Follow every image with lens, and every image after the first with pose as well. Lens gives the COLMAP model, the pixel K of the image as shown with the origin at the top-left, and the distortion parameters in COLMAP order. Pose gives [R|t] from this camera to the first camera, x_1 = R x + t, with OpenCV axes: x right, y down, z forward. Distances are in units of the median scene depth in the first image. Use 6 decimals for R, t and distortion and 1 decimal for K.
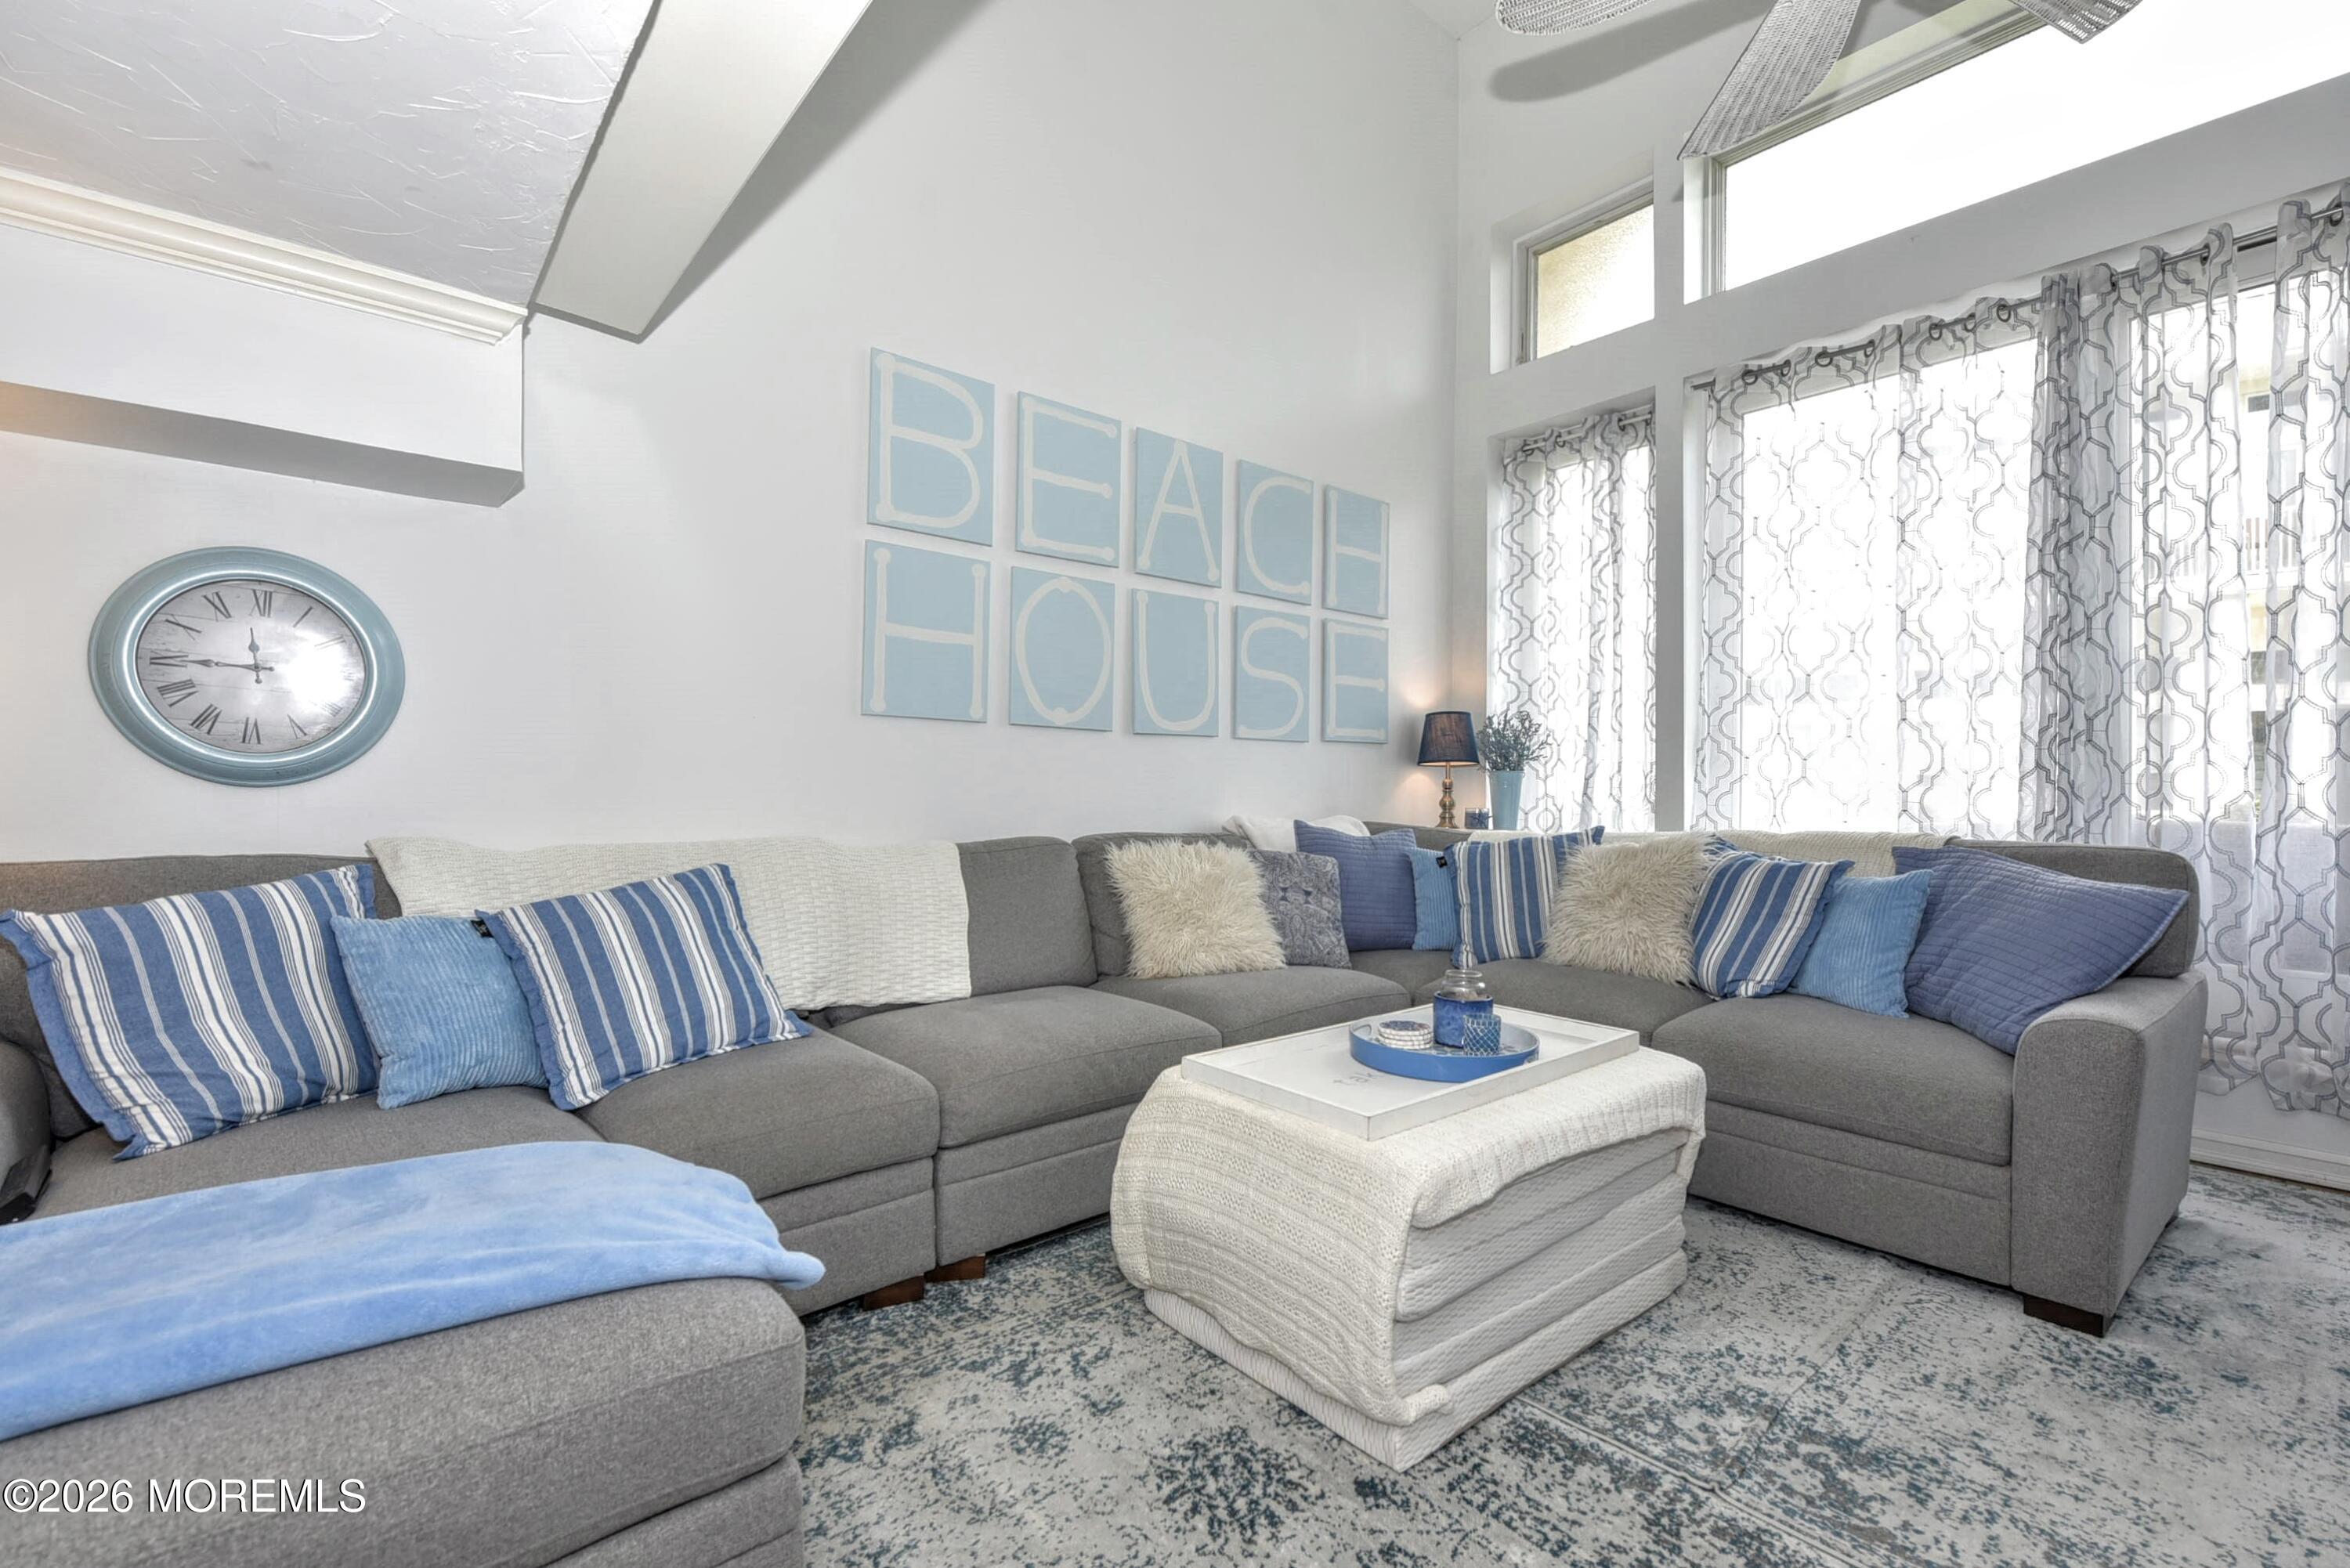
lens RADIAL K [[1032.0, 0, 1176.9], [0, 1032.0, 786.8], [0, 0, 1]] dist [-0.007845, -0.000683]
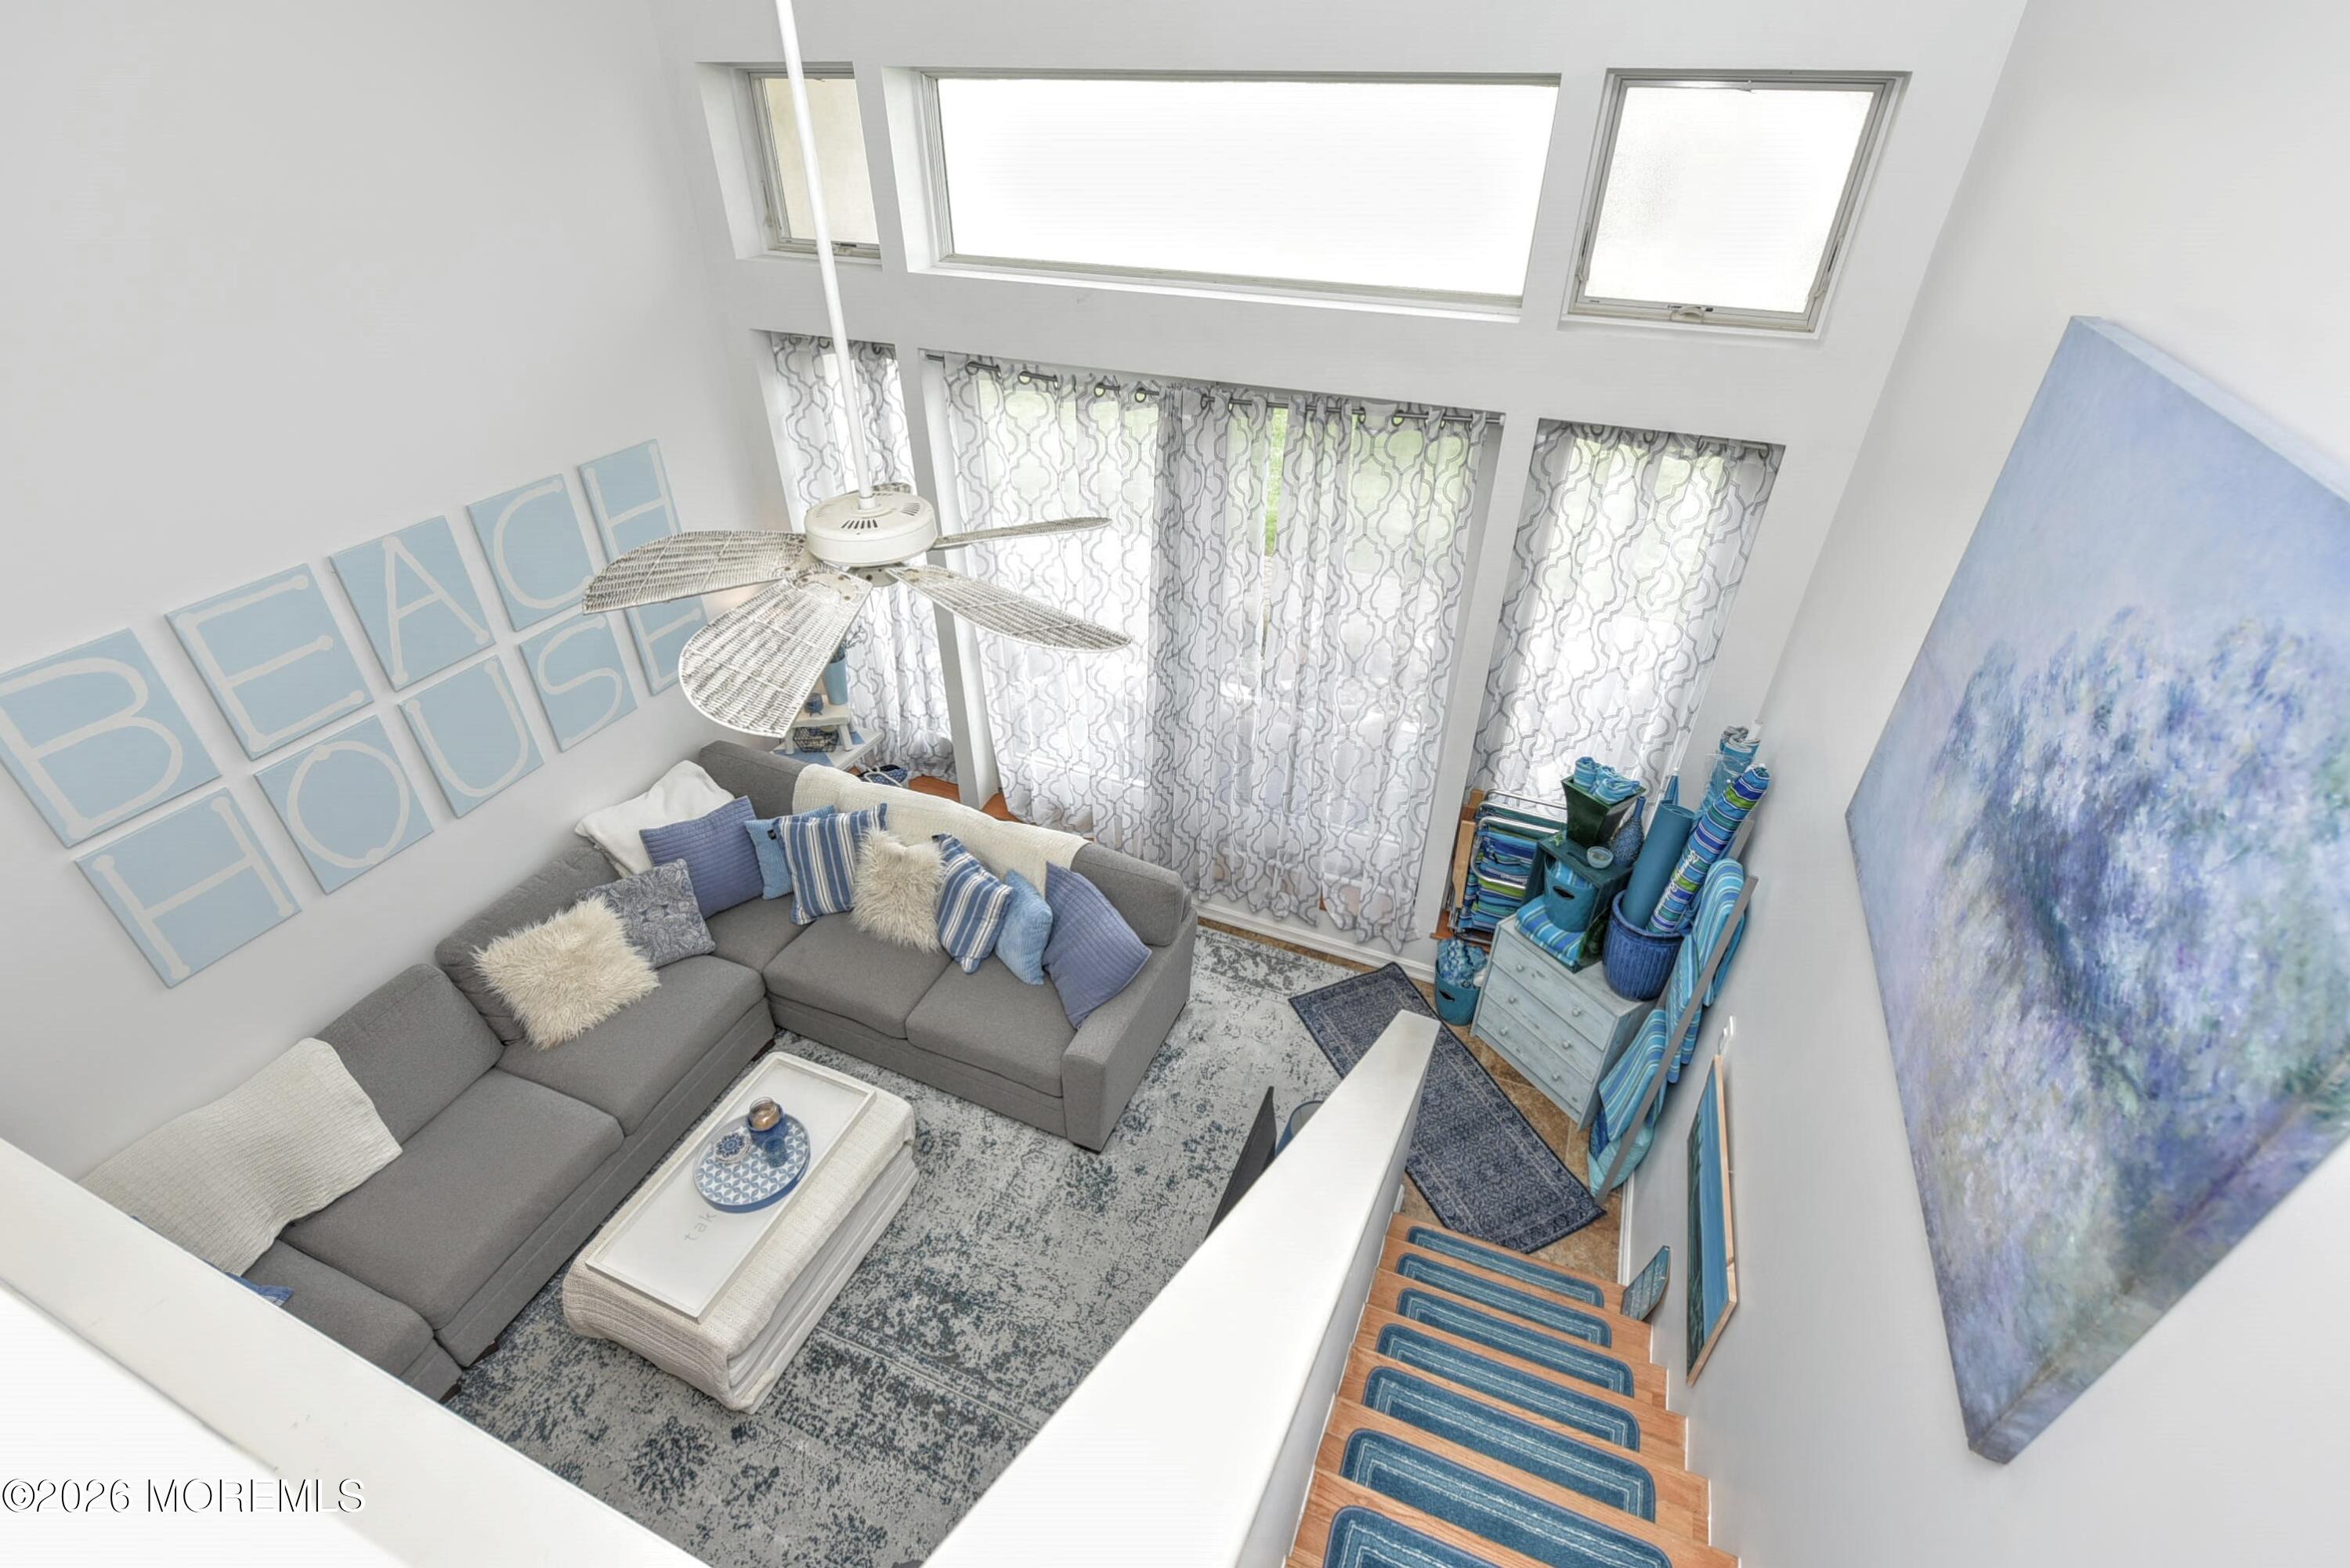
lens RADIAL K [[1032.0, 0, 1176.9], [0, 1032.0, 786.8], [0, 0, 1]] dist [-0.007845, -0.000683]
pose [[0.886320, -0.267080, 0.378293, 0.266443], [-0.002377, 0.814283, 0.580464, -0.821225], [-0.463067, -0.515376, 0.721080, -0.145584]]
